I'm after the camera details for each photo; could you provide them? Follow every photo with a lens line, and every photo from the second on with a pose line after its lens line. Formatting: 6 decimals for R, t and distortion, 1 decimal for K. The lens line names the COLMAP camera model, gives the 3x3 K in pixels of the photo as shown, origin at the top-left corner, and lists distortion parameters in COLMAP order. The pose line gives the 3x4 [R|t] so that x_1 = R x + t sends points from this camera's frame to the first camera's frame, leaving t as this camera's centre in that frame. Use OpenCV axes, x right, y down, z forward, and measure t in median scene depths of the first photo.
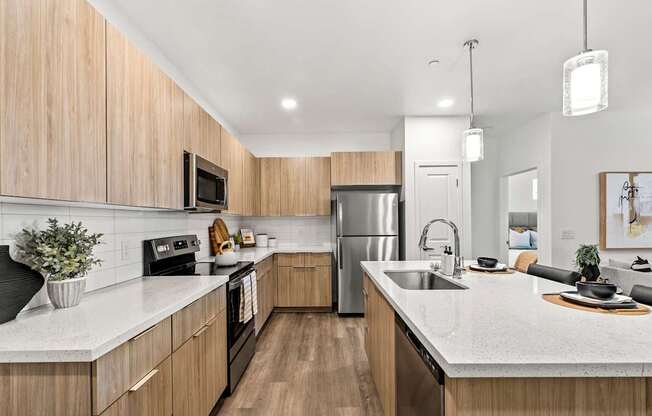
lens RADIAL K [[289.4, 0, 310.2], [0, 289.4, 220.3], [0, 0, 1]] dist [-0.003923, 0.000421]
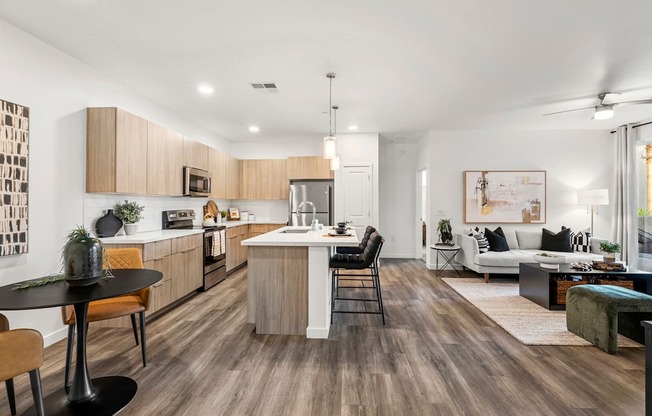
lens RADIAL K [[302.1, 0, 323.3], [0, 302.1, 199.8], [0, 0, 1]] dist [-0.001577, -0.000599]
pose [[0.998298, 0.006136, -0.058000, 0.409048], [-0.006858, 0.999901, -0.012255, 0.005781], [0.057919, 0.012632, 0.998241, -0.639106]]
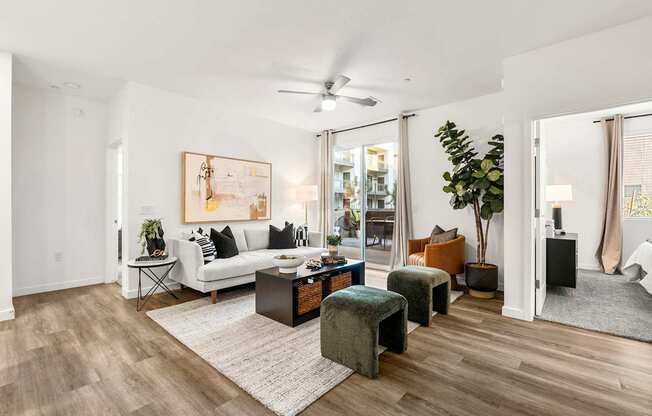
lens RADIAL K [[289.4, 0, 330.8], [0, 289.4, 205.9], [0, 0, 1]] dist [-0.003923, 0.000421]
pose [[0.655676, 0.005363, 0.755023, 0.606308], [-0.003340, 0.999986, -0.004202, 0.041158], [-0.755035, 0.000234, 0.655685, -0.130593]]
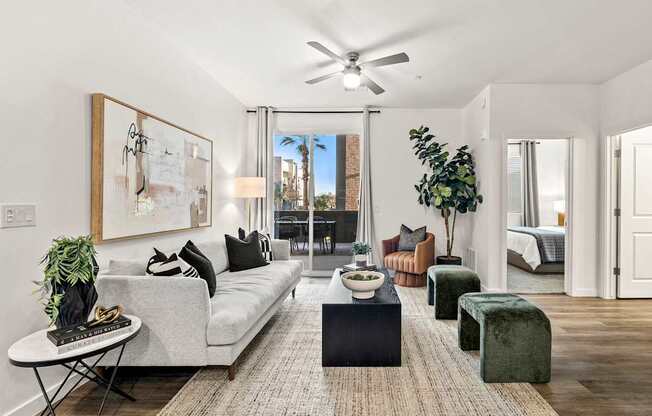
lens RADIAL K [[302.1, 0, 365.2], [0, 302.1, 204.5], [0, 0, 1]] dist [-0.001577, -0.000599]
pose [[-0.012114, 0.004222, 0.999918, 0.504206], [-0.002484, 0.999988, -0.004253, 0.036045], [-0.999924, -0.002535, -0.012104, 0.566597]]
